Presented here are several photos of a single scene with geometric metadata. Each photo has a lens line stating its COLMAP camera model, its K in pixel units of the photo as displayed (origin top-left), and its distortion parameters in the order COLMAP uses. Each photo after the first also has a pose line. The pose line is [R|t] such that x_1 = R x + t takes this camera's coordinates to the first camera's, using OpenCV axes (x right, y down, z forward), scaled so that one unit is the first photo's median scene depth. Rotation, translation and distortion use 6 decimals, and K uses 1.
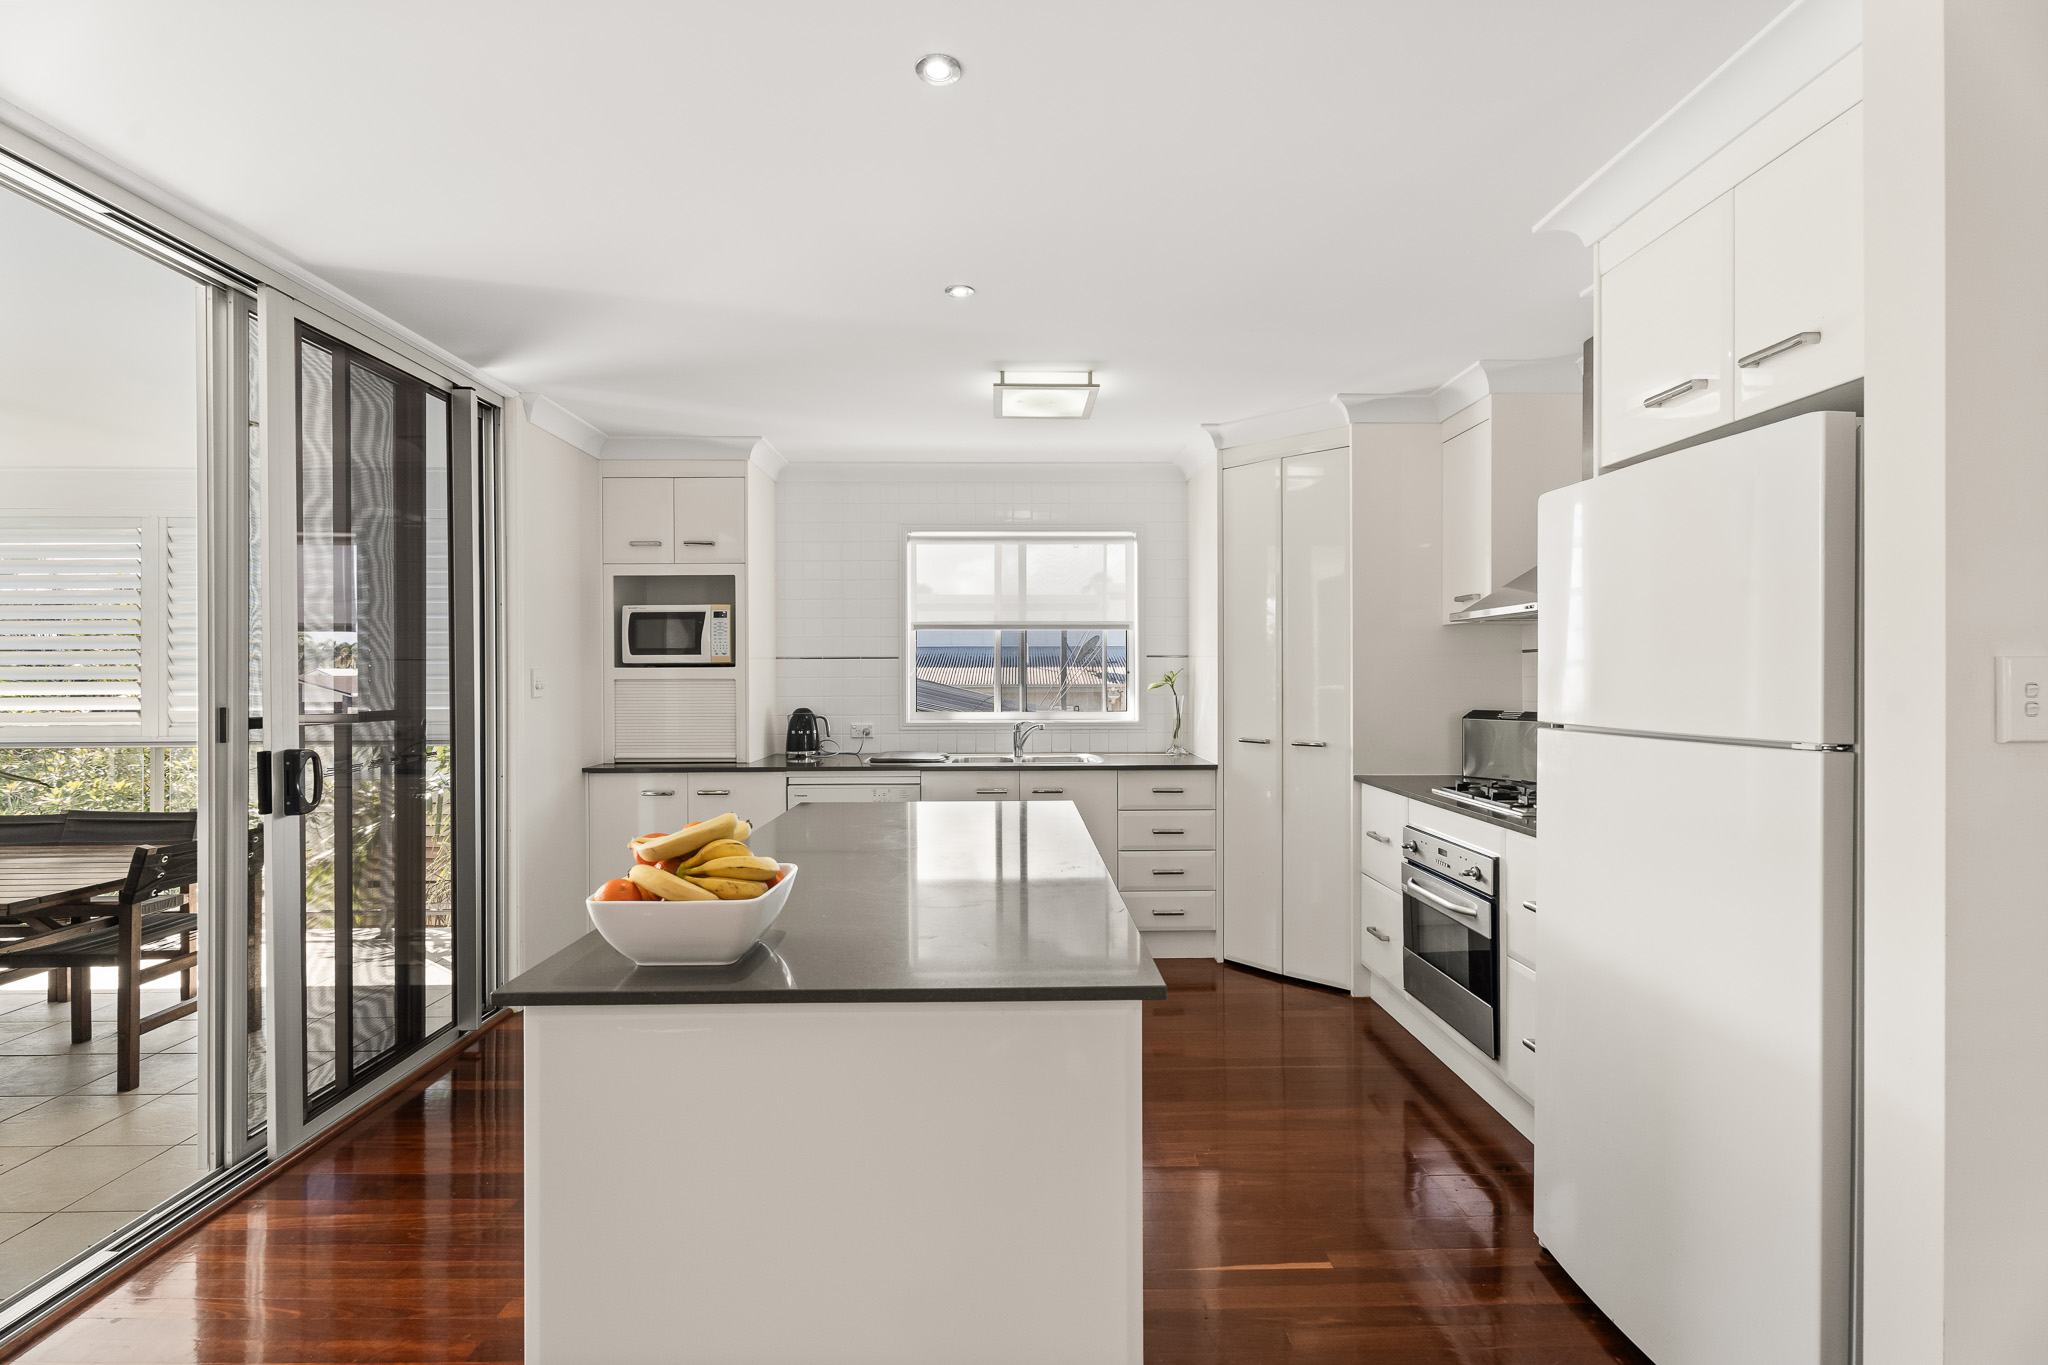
lens RADIAL K [[911.4, 0, 1023.4], [0, 911.4, 685.4], [0, 0, 1]] dist [0.002371, 0.000089]
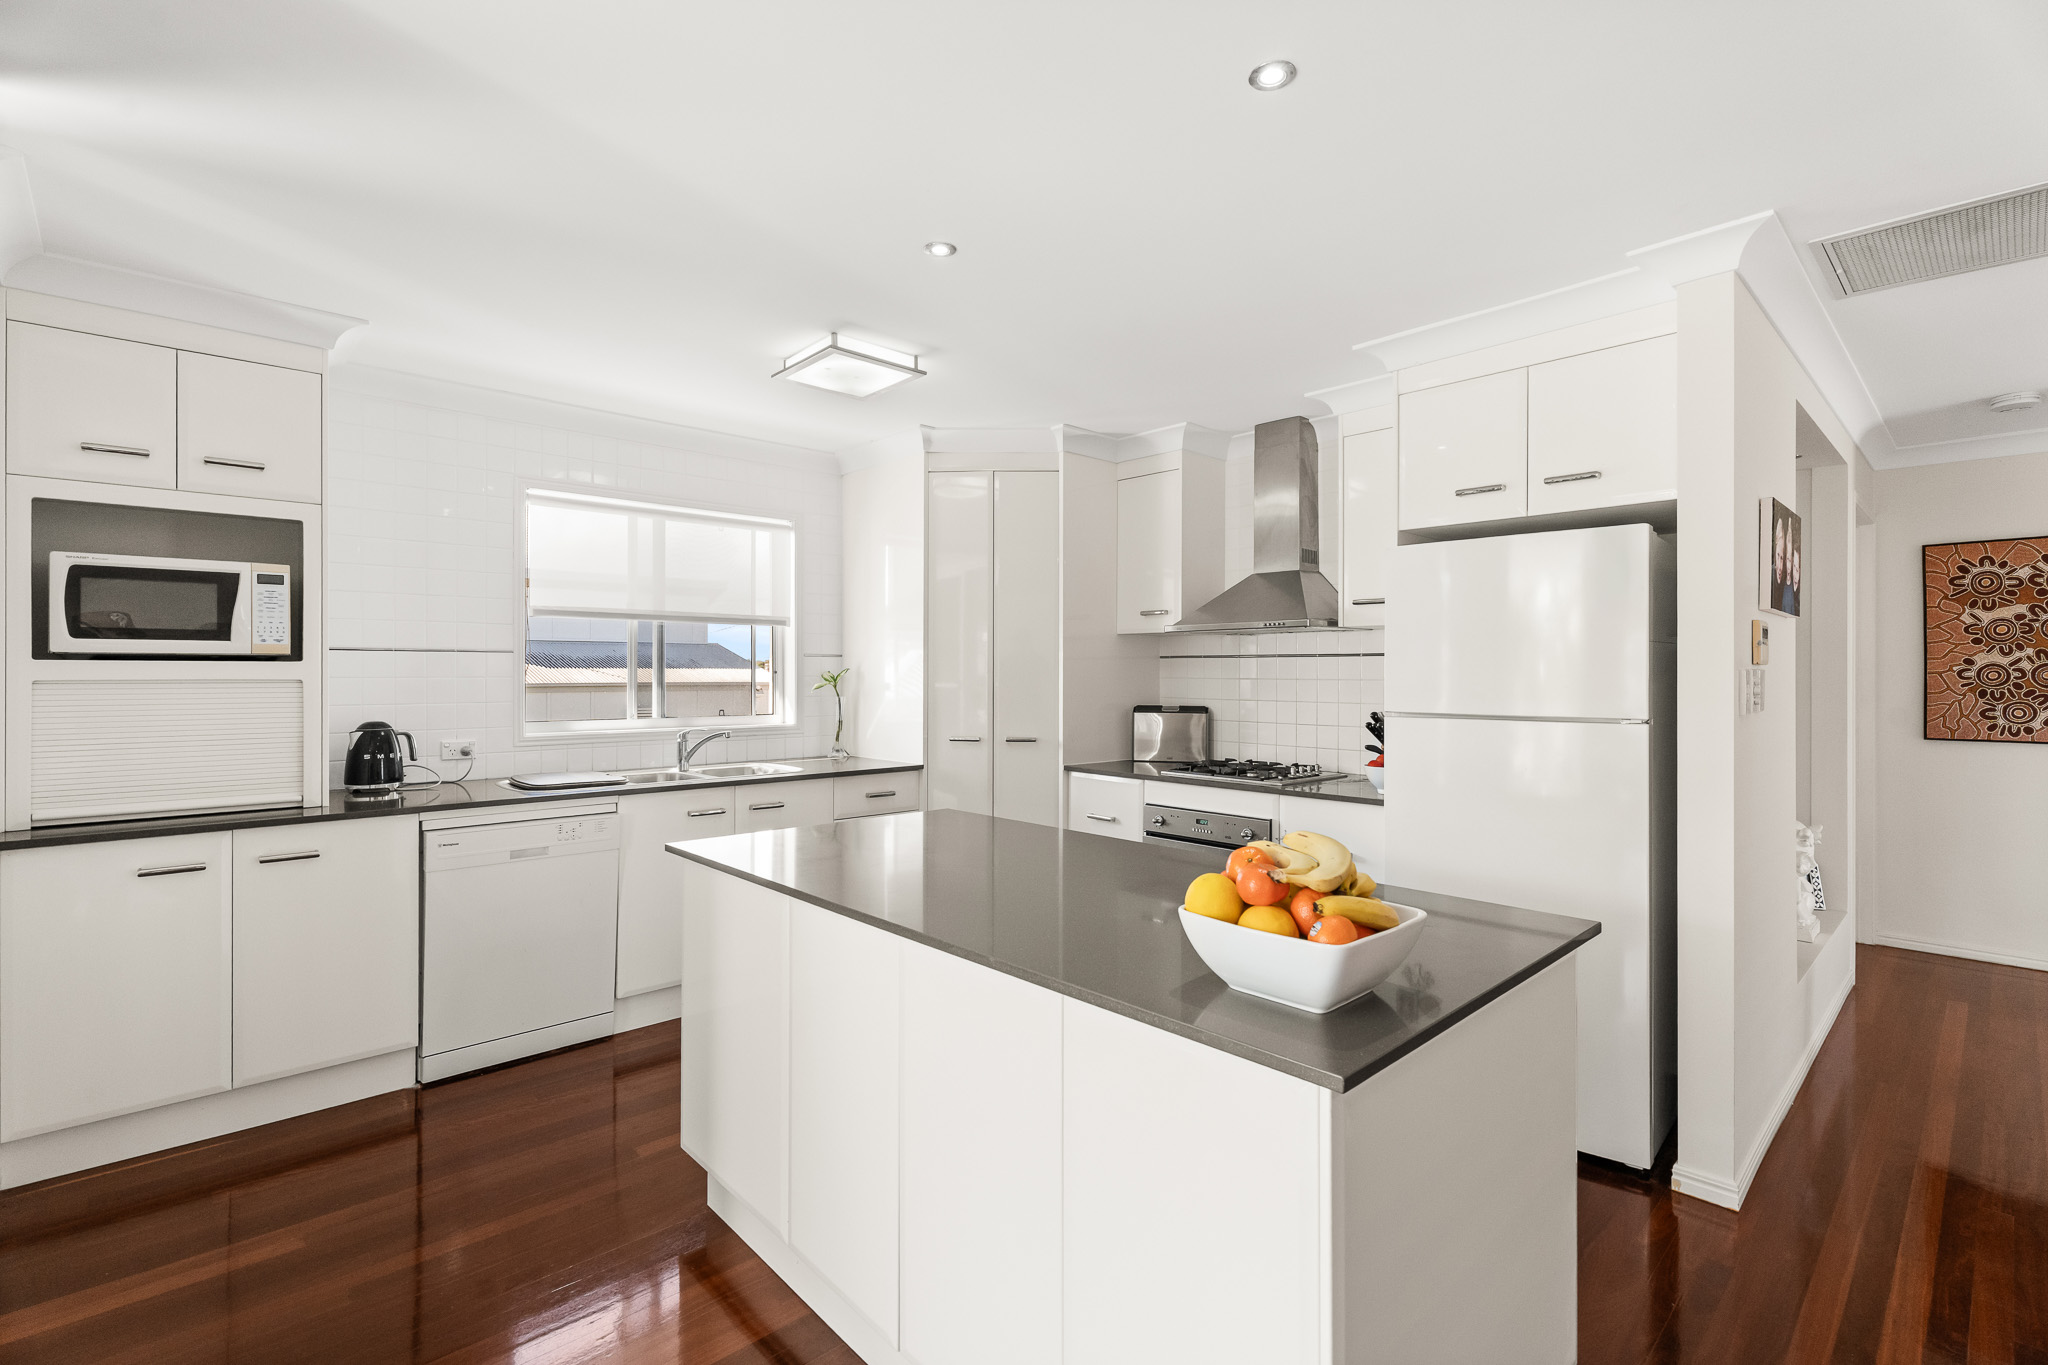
lens RADIAL K [[928.6, 0, 1014.6], [0, 928.6, 665.9], [0, 0, 1]] dist [-0.000352, -0.000007]
pose [[0.744775, 0.009191, 0.667252, -0.376034], [0.004704, 0.999808, -0.019023, -0.001791], [-0.667299, 0.017307, 0.744589, 0.163316]]
